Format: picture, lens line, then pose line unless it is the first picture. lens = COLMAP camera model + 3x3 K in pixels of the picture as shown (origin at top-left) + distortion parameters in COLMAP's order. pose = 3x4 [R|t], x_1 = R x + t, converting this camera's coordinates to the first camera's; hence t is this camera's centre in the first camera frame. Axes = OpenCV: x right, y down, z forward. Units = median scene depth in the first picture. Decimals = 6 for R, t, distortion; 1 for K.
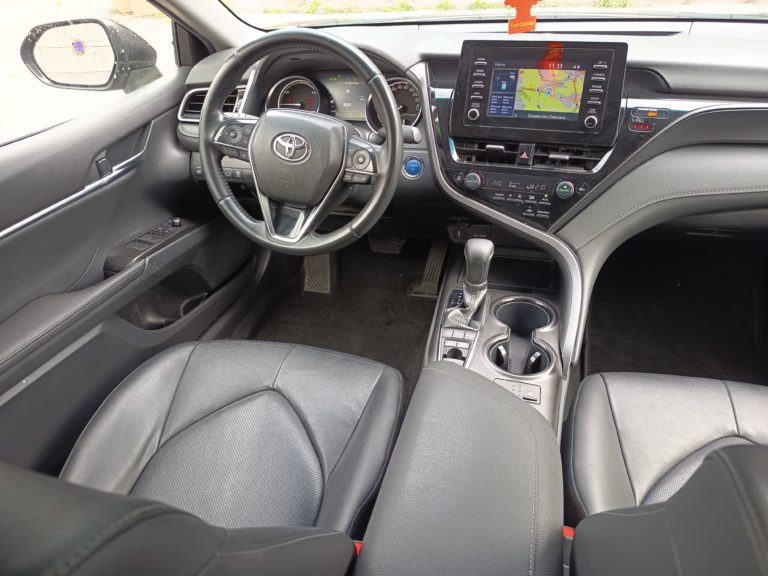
lens RADIAL K [[531.1, 0, 386.0], [0, 531.1, 295.8], [0, 0, 1]] dist [0.069333, -0.090937]
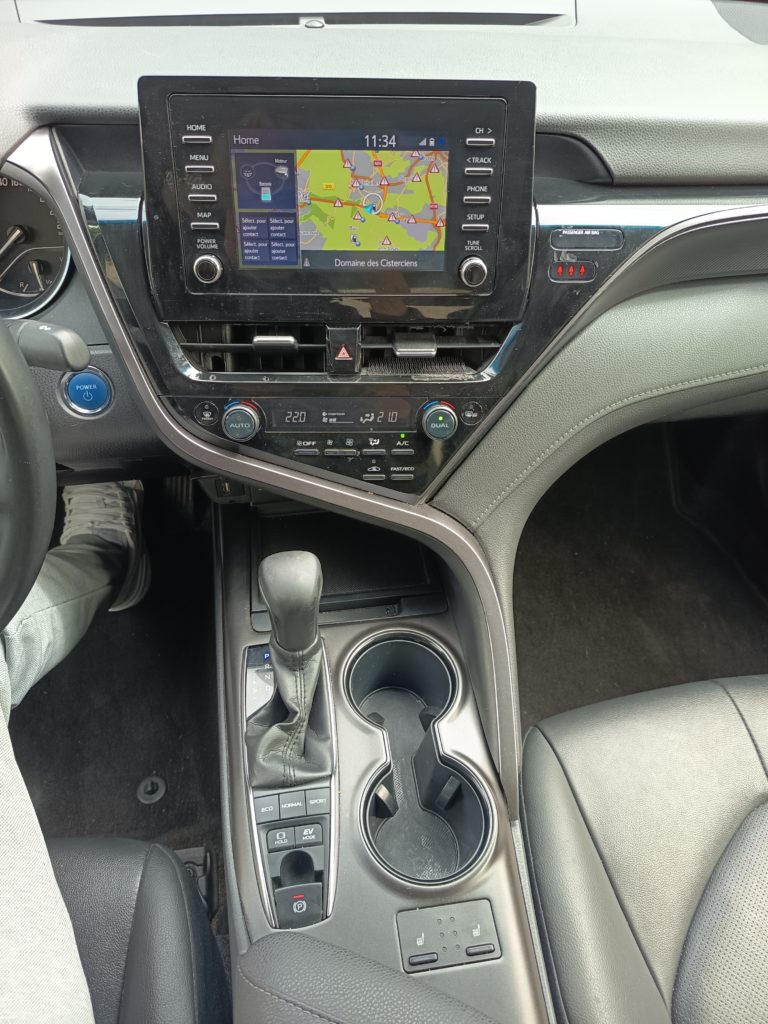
lens RADIAL K [[708.2, 0, 382.3], [0, 708.2, 511.4], [0, 0, 1]] dist [0.069333, -0.090937]
pose [[0.916350, -0.240377, 0.320189, 0.066209], [0.168749, 0.957093, 0.235579, -0.268376], [-0.363079, -0.161841, 0.917595, 0.418970]]
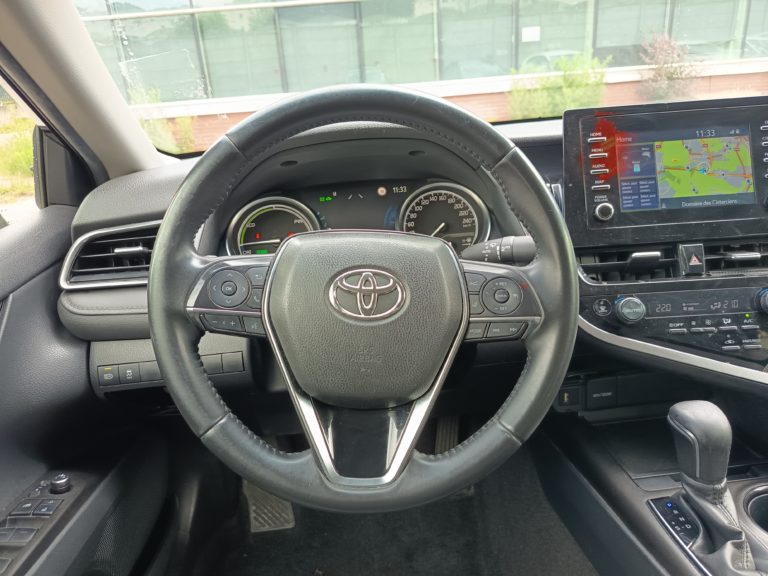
lens RADIAL K [[531.1, 0, 377.7], [0, 531.1, 293.2], [0, 0, 1]] dist [0.069333, -0.090937]
pose [[0.941158, -0.130853, 0.311606, -0.305953], [0.216285, 0.941675, -0.257817, -0.139783], [-0.259696, 0.310042, 0.914567, 0.513440]]
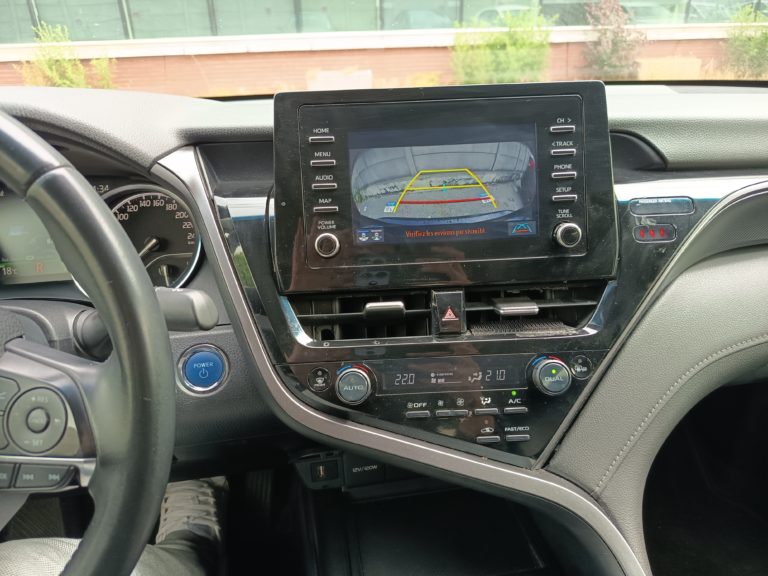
lens RADIAL K [[531.1, 0, 375.7], [0, 531.1, 289.9], [0, 0, 1]] dist [0.069333, -0.090937]
pose [[0.915651, -0.143638, 0.375434, 0.027384], [0.219887, 0.960831, -0.168682, -0.217447], [-0.336500, 0.237007, 0.911370, 0.587559]]
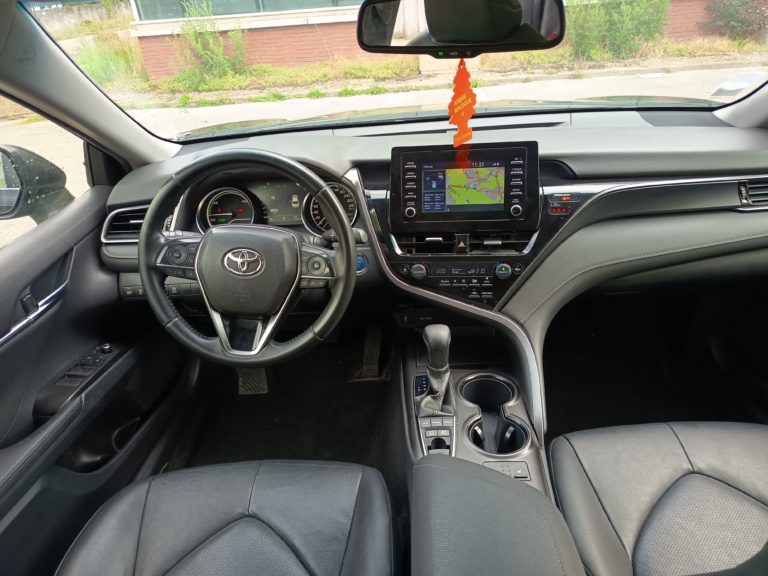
lens RADIAL K [[531.1, 0, 388.0], [0, 531.1, 299.2], [0, 0, 1]] dist [0.069333, -0.090937]
pose [[0.970958, -0.126429, 0.203115, -0.119558], [0.150903, 0.982426, -0.109855, -0.056186], [-0.185657, 0.137316, 0.972973, -0.007128]]
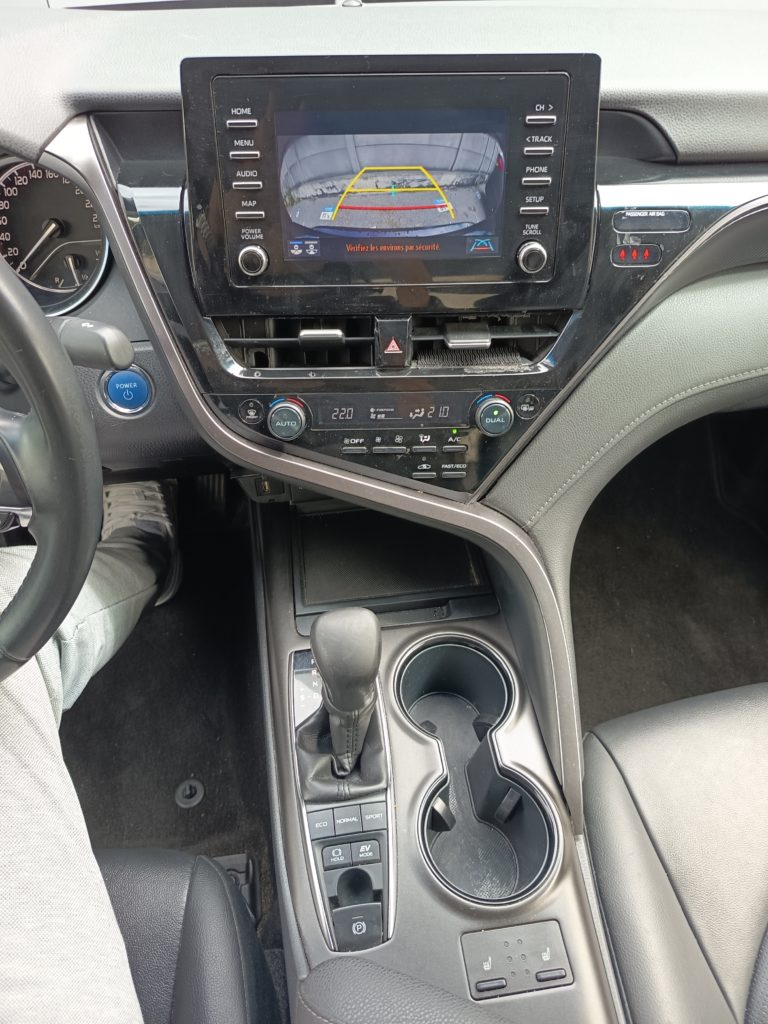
lens RADIAL K [[708.2, 0, 383.1], [0, 708.2, 506.4], [0, 0, 1]] dist [0.069333, -0.090937]
pose [[0.921376, -0.252029, 0.295884, 0.051243], [0.184626, 0.953700, 0.237422, -0.274524], [-0.342022, -0.164127, 0.925248, 0.454239]]
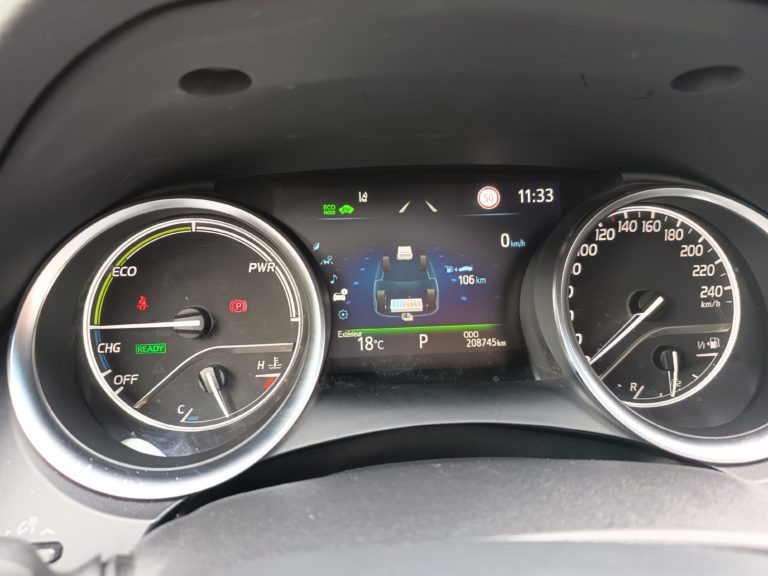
lens RADIAL K [[531.1, 0, 388.2], [0, 531.1, 284.0], [0, 0, 1]] dist [0.069333, -0.090937]
pose [[0.946061, -0.079776, 0.314012, -0.186516], [0.157006, 0.960690, -0.228962, -0.375569], [-0.283403, 0.265913, 0.921397, 0.935646]]
